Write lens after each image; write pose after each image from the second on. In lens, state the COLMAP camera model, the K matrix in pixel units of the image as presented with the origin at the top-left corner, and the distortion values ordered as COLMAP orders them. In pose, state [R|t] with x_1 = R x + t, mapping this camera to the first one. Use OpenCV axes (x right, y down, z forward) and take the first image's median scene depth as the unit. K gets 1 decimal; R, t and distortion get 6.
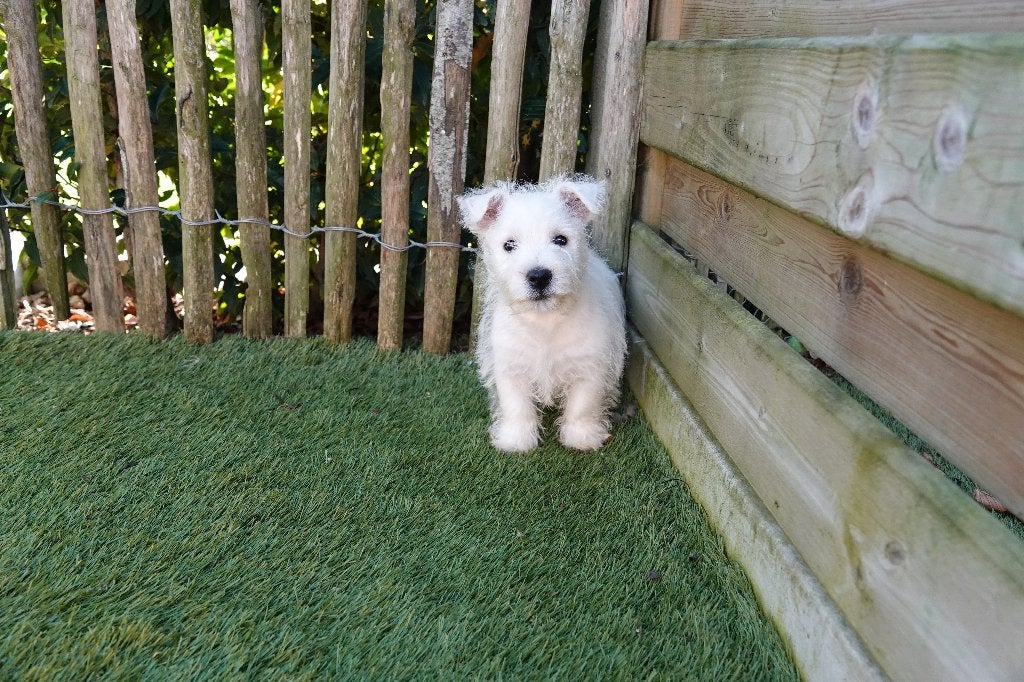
lens RADIAL K [[819.6, 0, 512.0], [0, 819.6, 341.0], [0, 0, 1]] dist [0.002203, 0.002042]
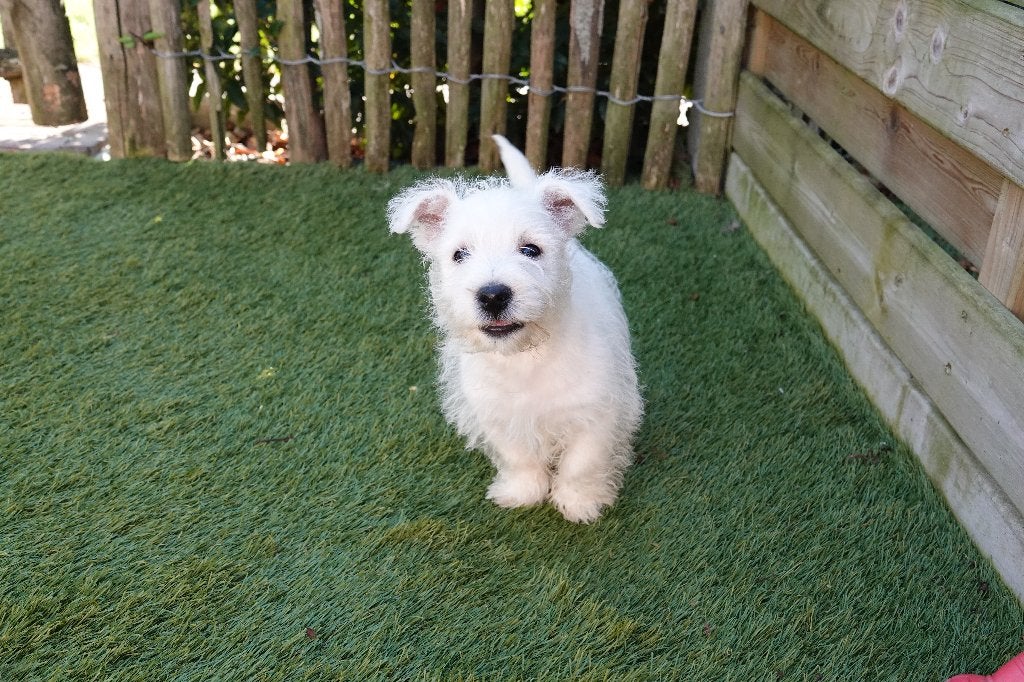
lens RADIAL K [[1028.1, 0, 512.5], [0, 1028.1, 319.2], [0, 0, 1]] dist [0.019125, 0.005141]
pose [[0.999192, 0.006330, -0.039689, -0.158626], [-0.001205, 0.991794, 0.127837, 0.031453], [0.040173, -0.127686, 0.991001, -0.709168]]
